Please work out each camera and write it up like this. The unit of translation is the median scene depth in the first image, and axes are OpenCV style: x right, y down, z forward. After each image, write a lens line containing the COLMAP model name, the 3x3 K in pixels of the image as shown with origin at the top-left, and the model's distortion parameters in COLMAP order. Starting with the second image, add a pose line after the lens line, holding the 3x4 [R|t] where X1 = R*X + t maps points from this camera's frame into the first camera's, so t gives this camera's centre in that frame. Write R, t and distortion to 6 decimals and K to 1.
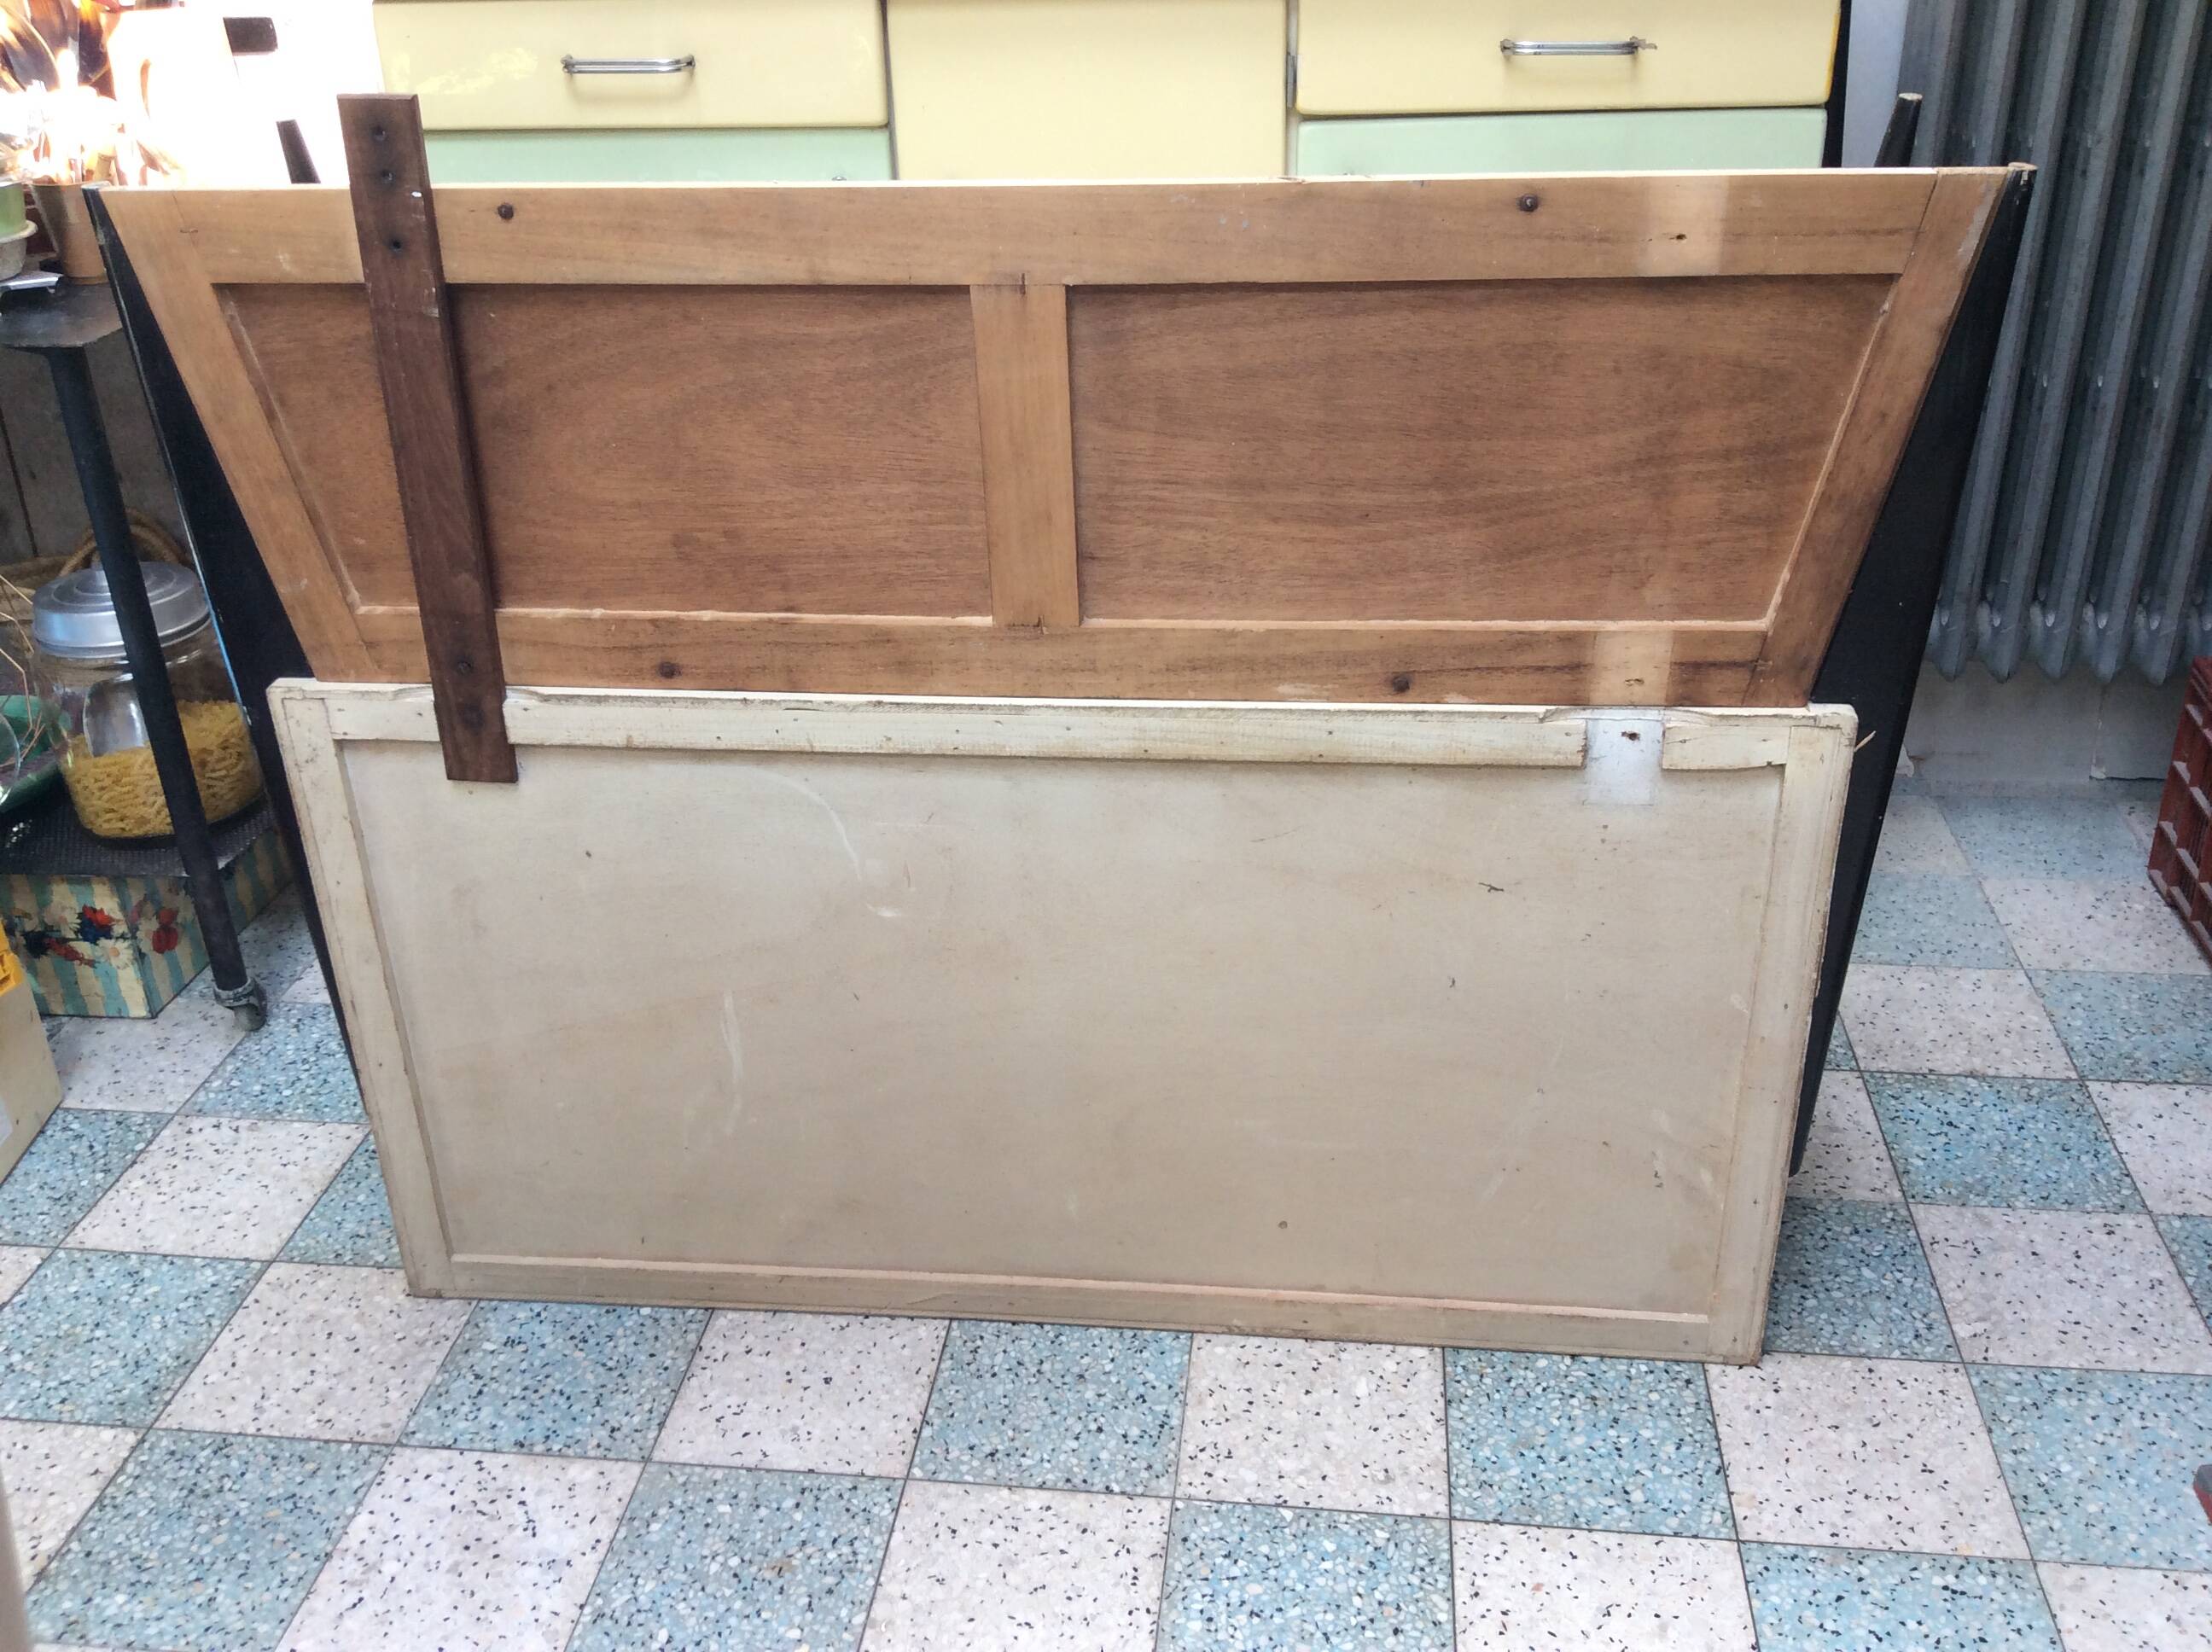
lens RADIAL K [[2035.2, 0, 1103.5], [0, 2035.2, 823.1], [0, 0, 1]] dist [0.119448, -0.241414]
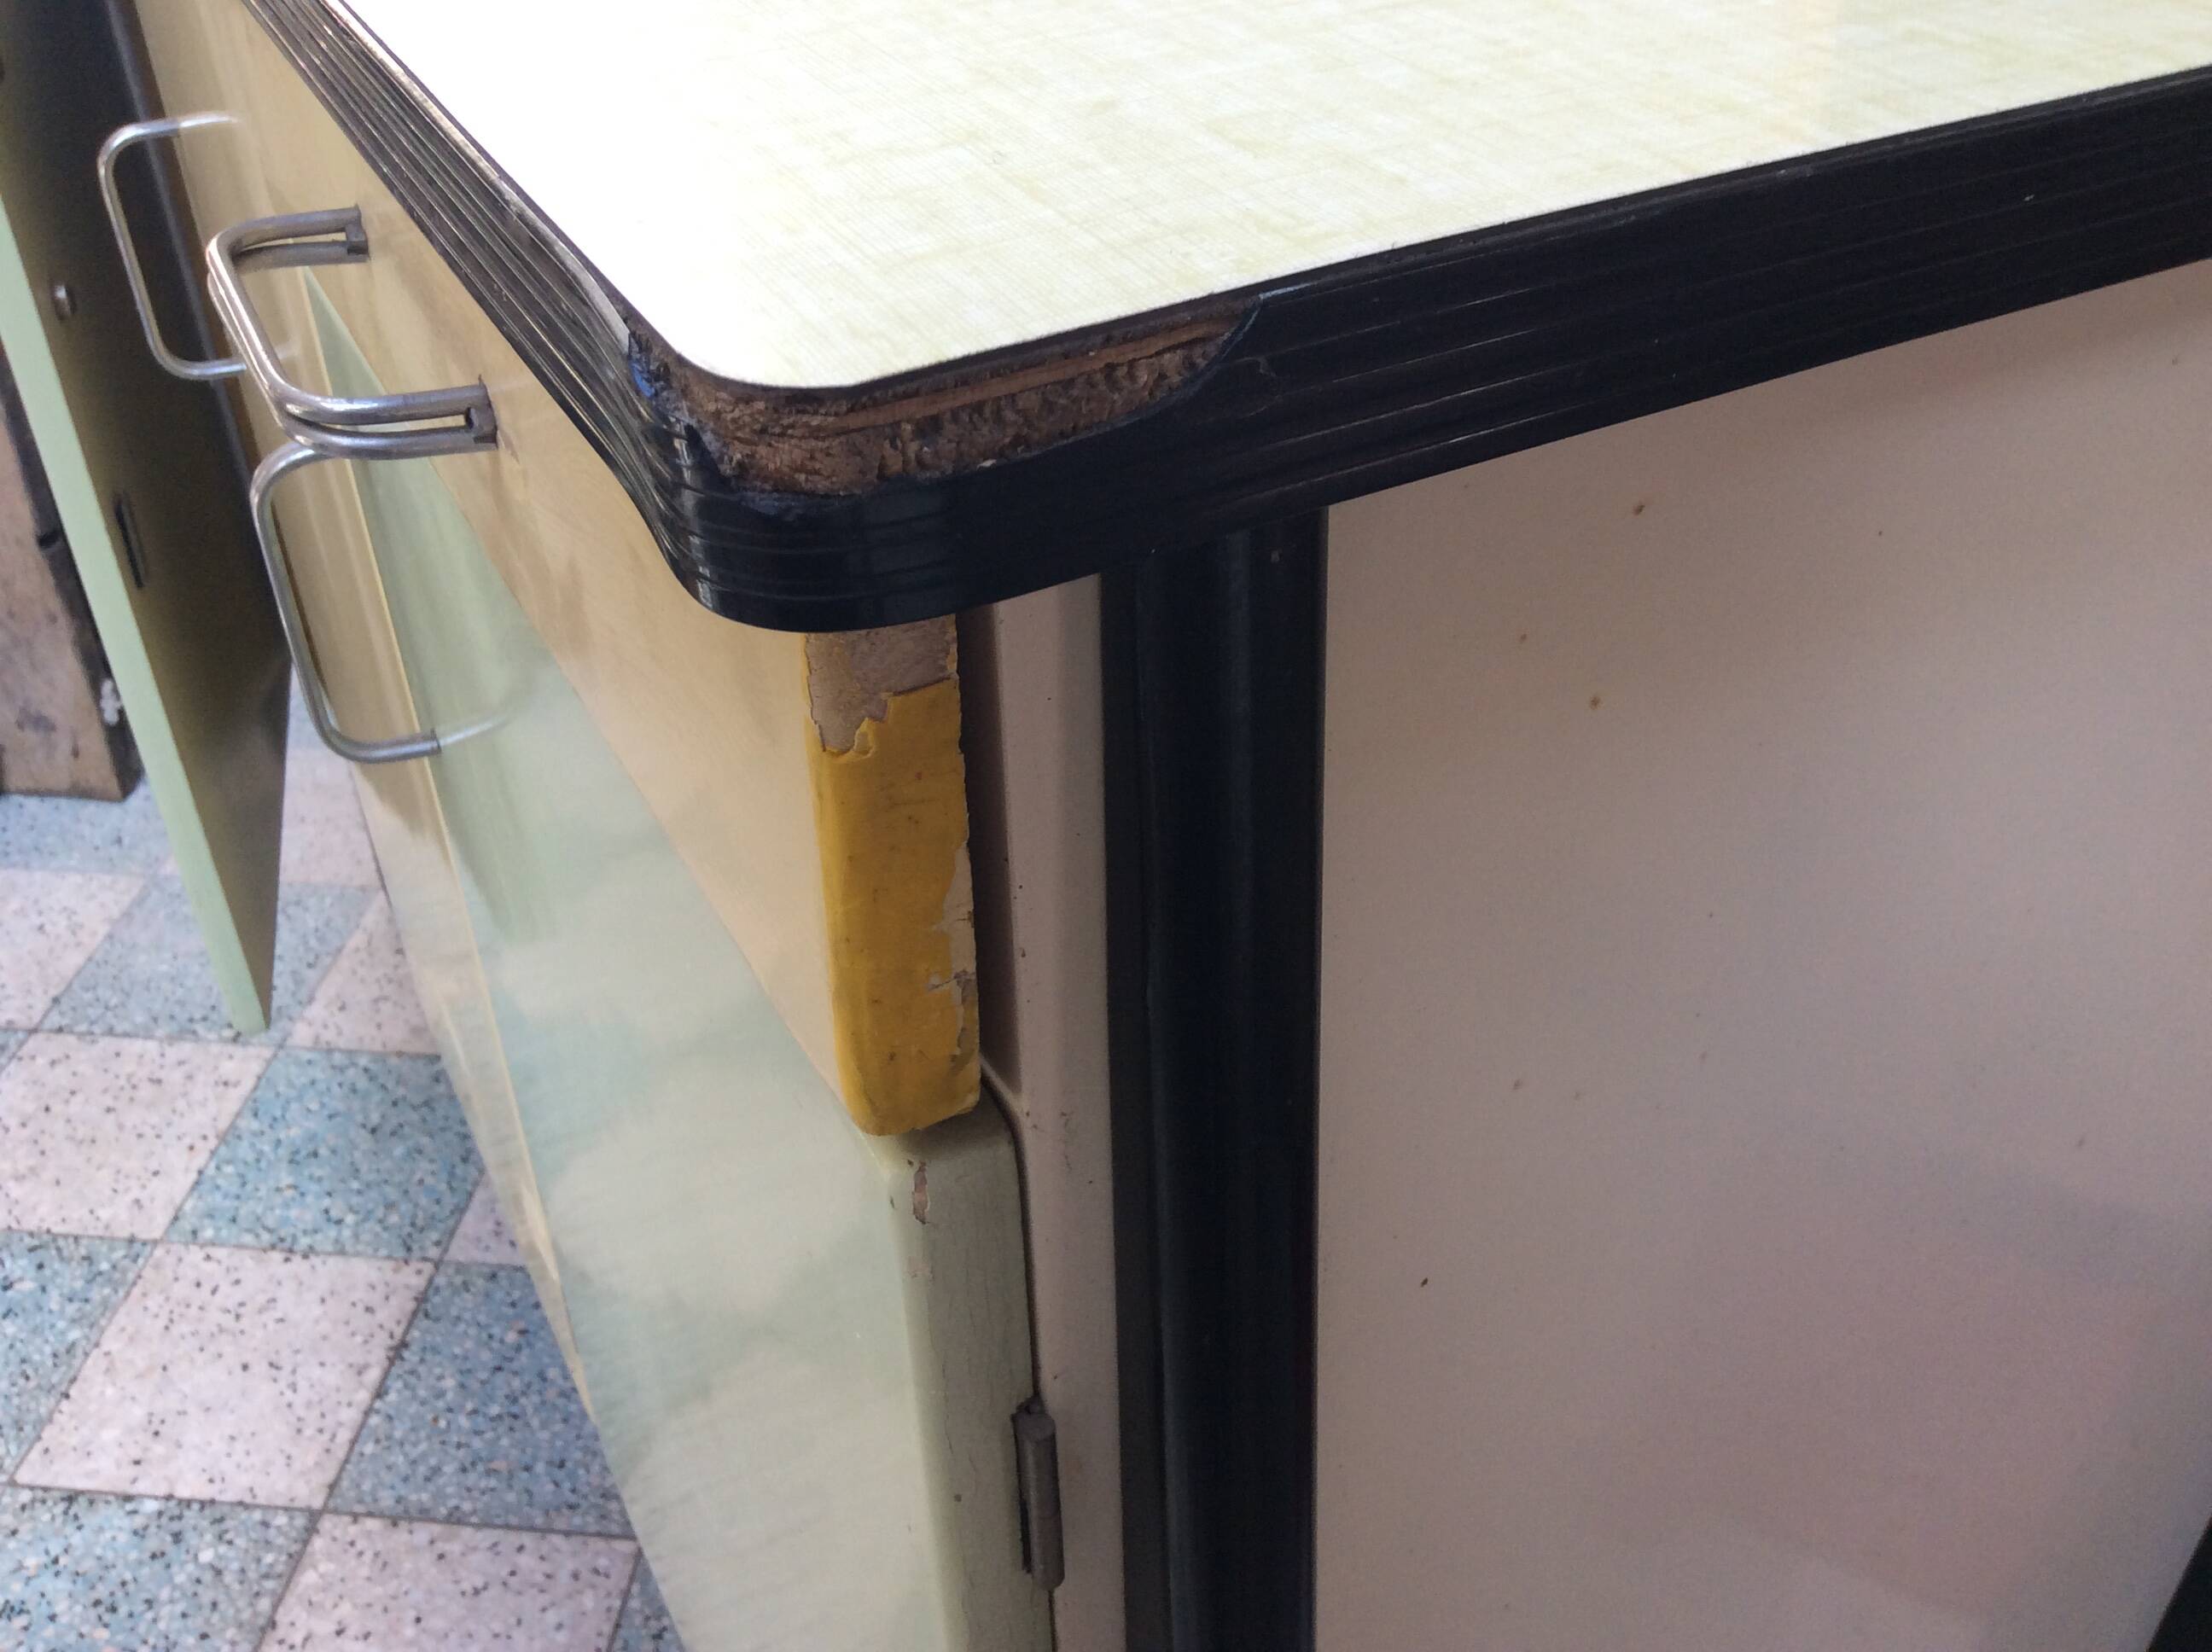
lens RADIAL K [[2126.0, 0, 1068.3], [0, 2126.0, 826.8], [0, 0, 1]] dist [0.009754, -0.005714]
pose [[0.999959, 0.004828, 0.007611, 0.070454], [-0.005928, 0.988379, 0.151894, -0.128529], [-0.006789, -0.151933, 0.988367, 0.310687]]
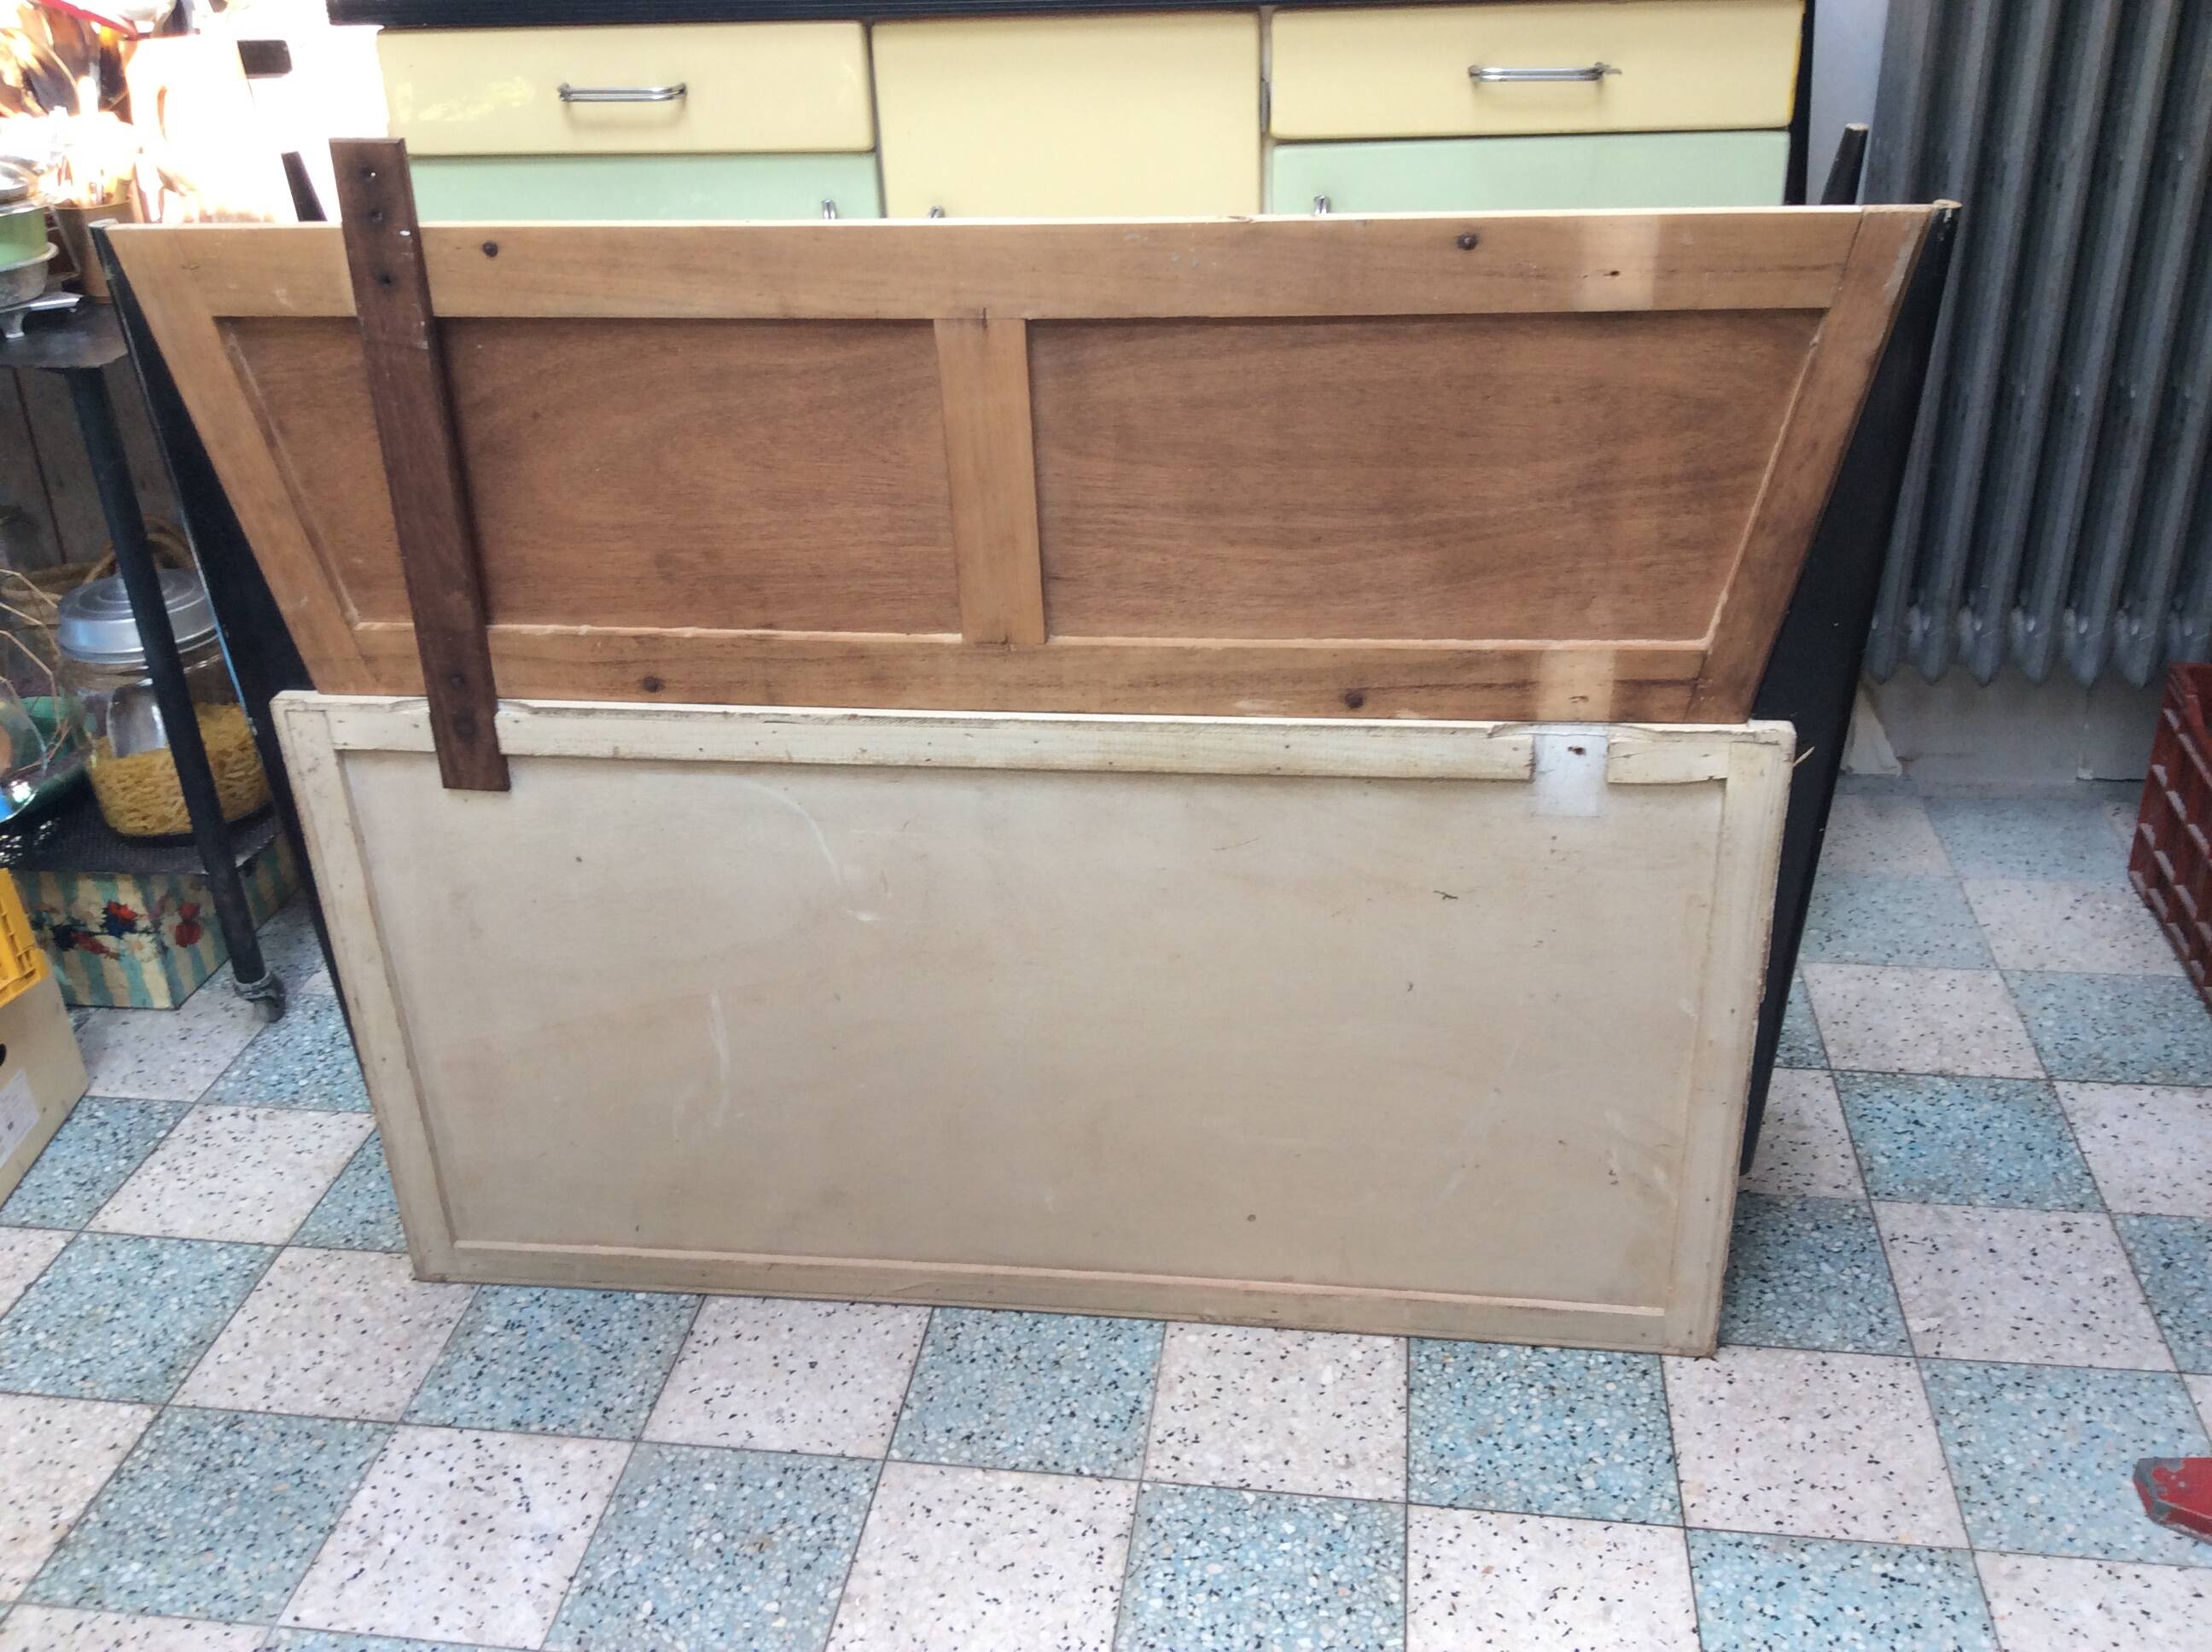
lens RADIAL K [[2032.4, 0, 1101.5], [0, 2032.4, 829.0], [0, 0, 1]] dist [0.132341, -0.279863]
pose [[0.999780, 0.002941, -0.020752, 0.031414], [-0.002701, 0.999929, 0.011587, -0.011575], [0.020784, -0.011528, 0.999718, -0.030440]]
